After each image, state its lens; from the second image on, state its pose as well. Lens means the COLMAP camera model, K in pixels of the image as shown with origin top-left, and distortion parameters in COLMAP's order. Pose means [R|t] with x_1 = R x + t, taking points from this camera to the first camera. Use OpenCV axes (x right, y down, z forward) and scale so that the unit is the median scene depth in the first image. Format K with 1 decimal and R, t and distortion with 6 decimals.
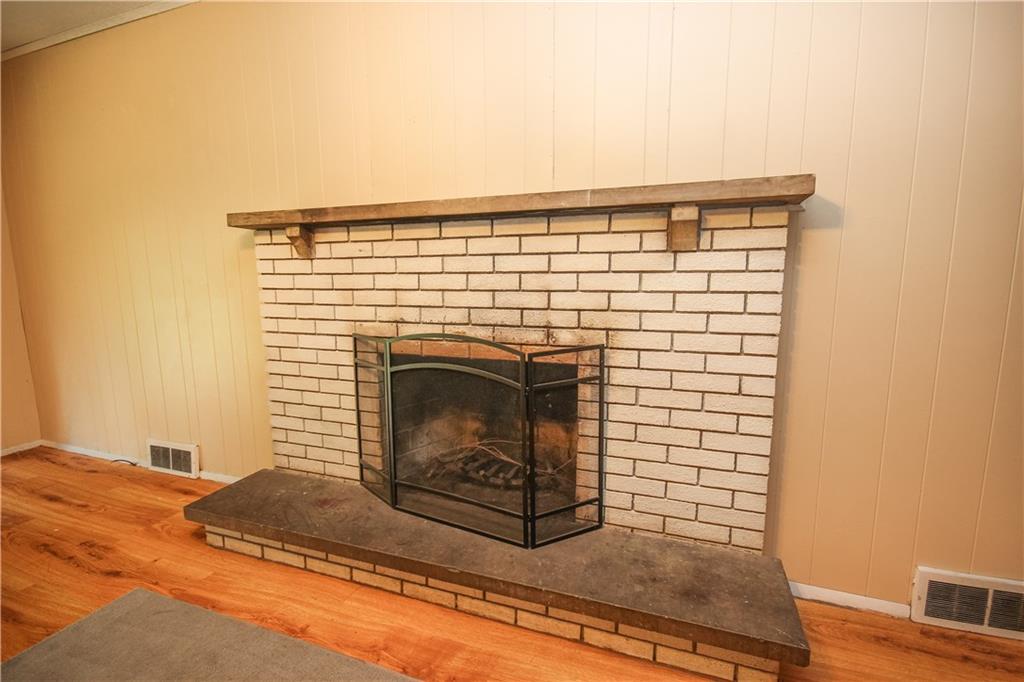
lens RADIAL K [[473.1, 0, 512.0], [0, 473.1, 341.0], [0, 0, 1]] dist [0.000841, 0.000247]
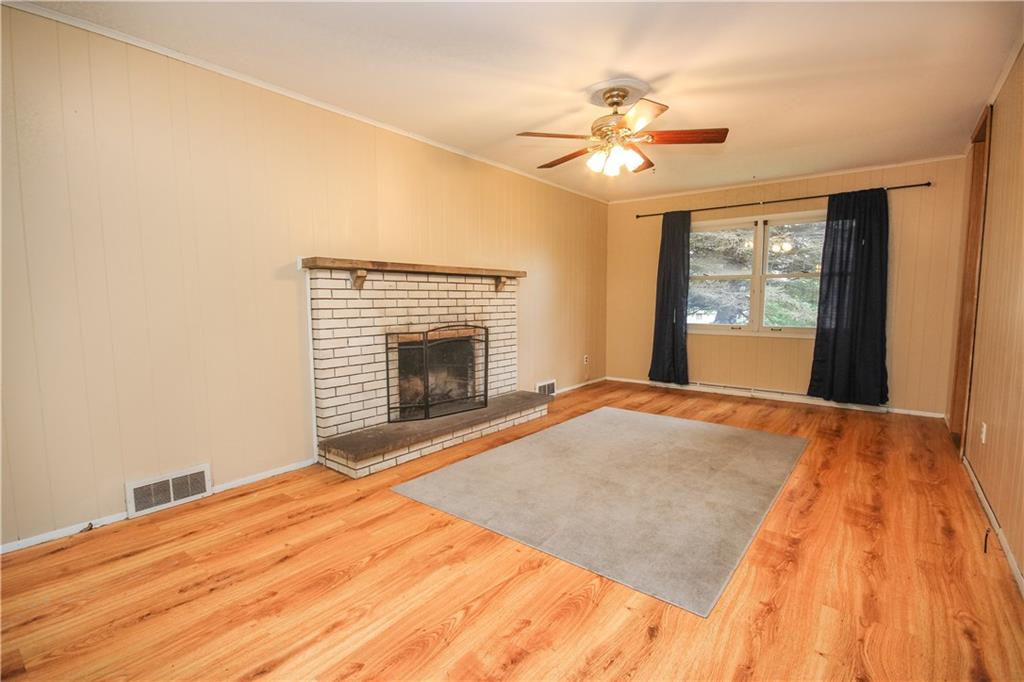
lens RADIAL K [[475.8, 0, 512.0], [0, 475.8, 341.0], [0, 0, 1]] dist [-0.002147, -0.013208]
pose [[0.310980, -0.076595, 0.947325, -2.066851], [0.139568, 0.989622, 0.034199, 0.019699], [-0.940113, 0.121582, 0.318443, 0.018621]]
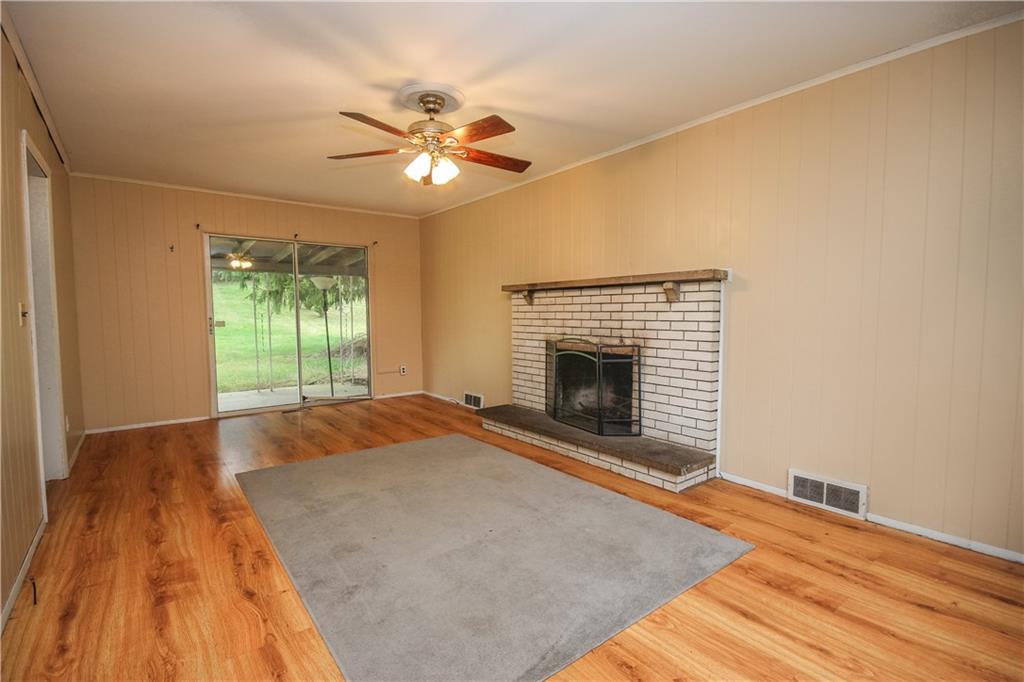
lens RADIAL K [[475.8, 0, 512.0], [0, 475.8, 341.0], [0, 0, 1]] dist [-0.002147, -0.013208]
pose [[0.847871, 0.036629, -0.528936, 0.759165], [-0.080197, 0.994993, -0.059649, 0.148324], [0.524103, 0.092994, 0.846563, -1.021527]]
